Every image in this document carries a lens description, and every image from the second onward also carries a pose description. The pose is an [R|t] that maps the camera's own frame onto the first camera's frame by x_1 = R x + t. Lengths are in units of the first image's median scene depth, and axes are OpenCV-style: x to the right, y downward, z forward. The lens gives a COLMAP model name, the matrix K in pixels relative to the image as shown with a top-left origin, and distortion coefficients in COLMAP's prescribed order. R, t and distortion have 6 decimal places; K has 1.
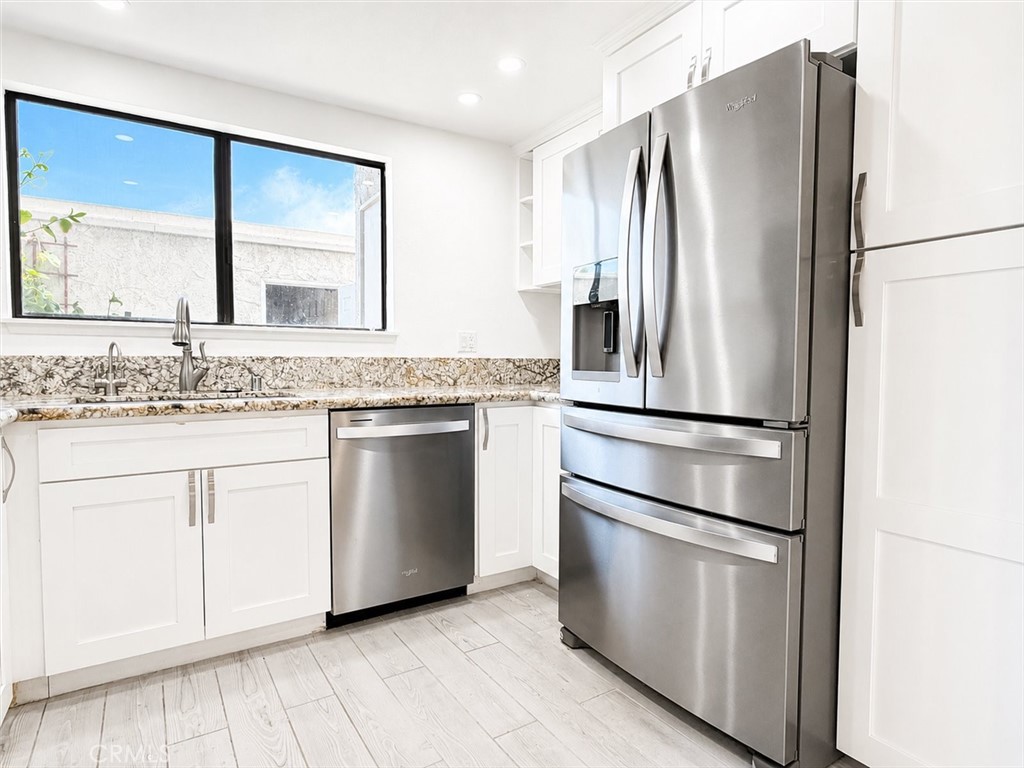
lens RADIAL K [[575.7, 0, 513.2], [0, 575.7, 381.1], [0, 0, 1]] dist [0.000319, -0.000558]
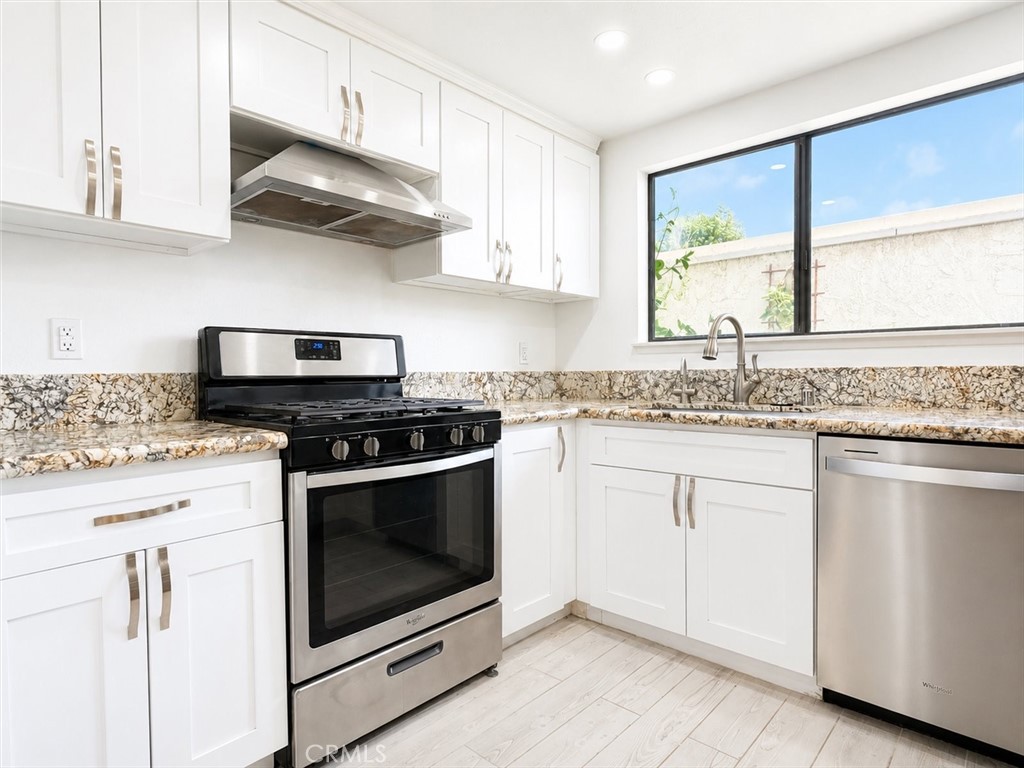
lens RADIAL K [[571.0, 0, 512.0], [0, 571.0, 384.0], [0, 0, 1]] dist [0.002886, 0.000819]
pose [[0.256923, 0.015027, -0.966315, 0.329847], [-0.023743, 0.999675, 0.009233, -0.016030], [0.966140, 0.020571, 0.257196, 0.339155]]
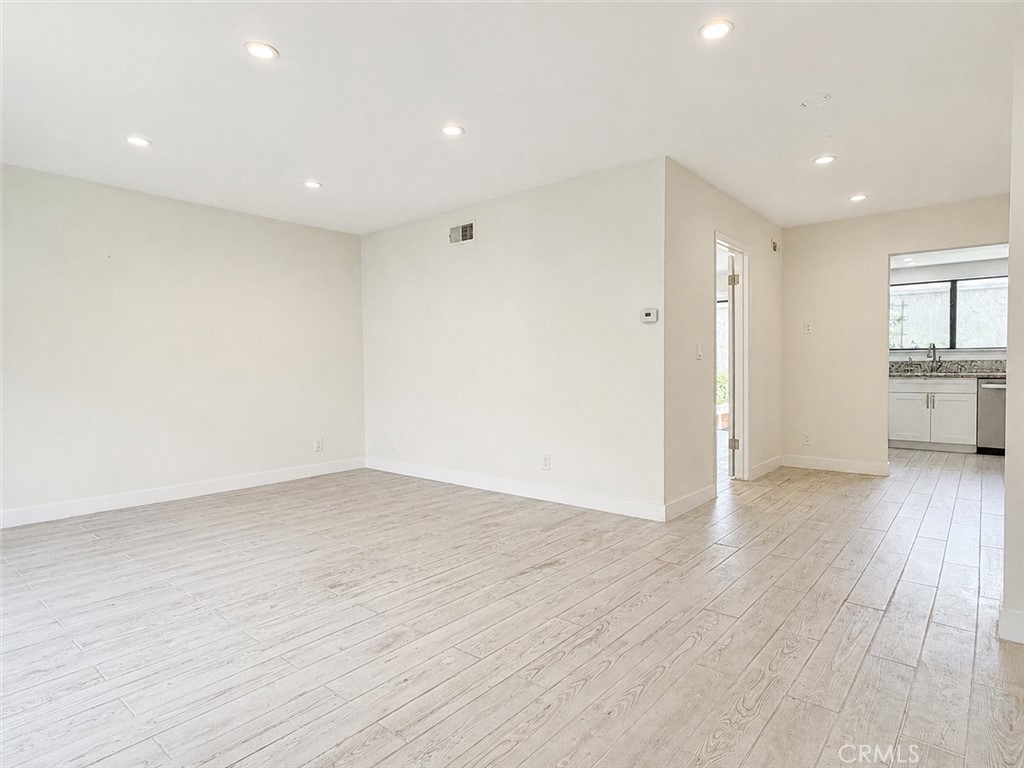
lens RADIAL K [[571.0, 0, 512.0], [0, 571.0, 384.0], [0, 0, 1]] dist [0.002886, 0.000819]
pose [[0.297734, 0.026299, -0.954287, 1.692662], [-0.020670, 0.999564, 0.021098, 0.064348], [0.954425, 0.013444, 0.298148, -2.077431]]
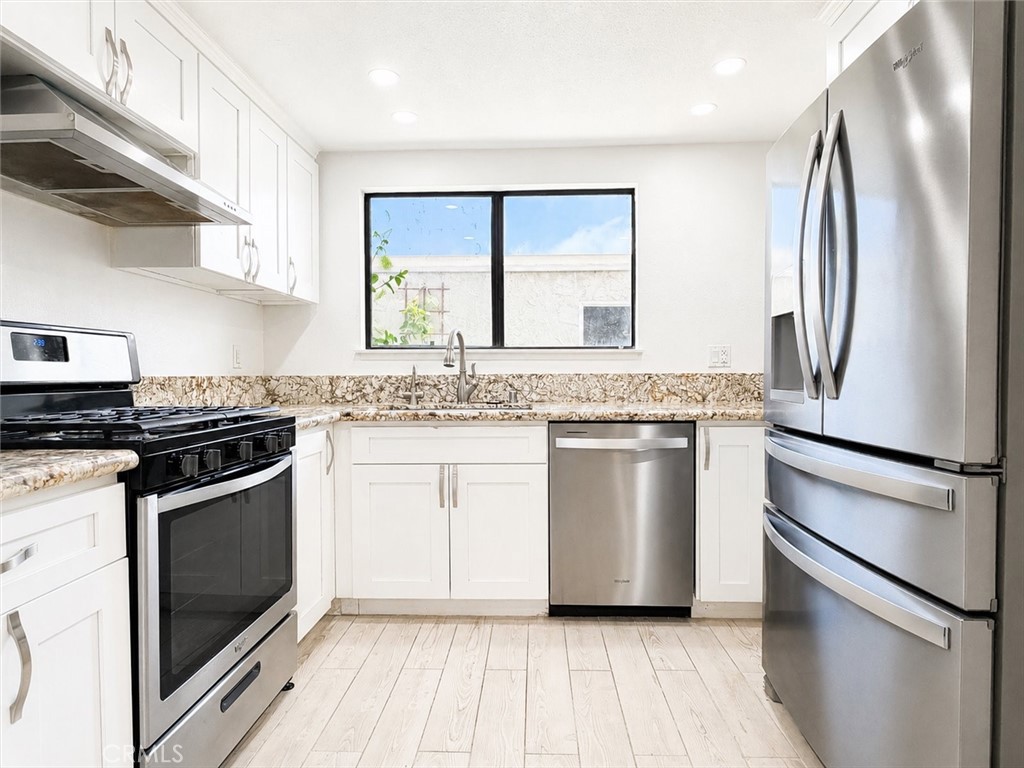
lens RADIAL K [[571.0, 0, 512.0], [0, 571.0, 384.0], [0, 0, 1]] dist [0.002886, 0.000819]
pose [[0.820189, 0.003340, -0.572084, 0.245293], [-0.012249, 0.999856, -0.011723, -0.009498], [0.571962, 0.016622, 0.820112, 0.031392]]
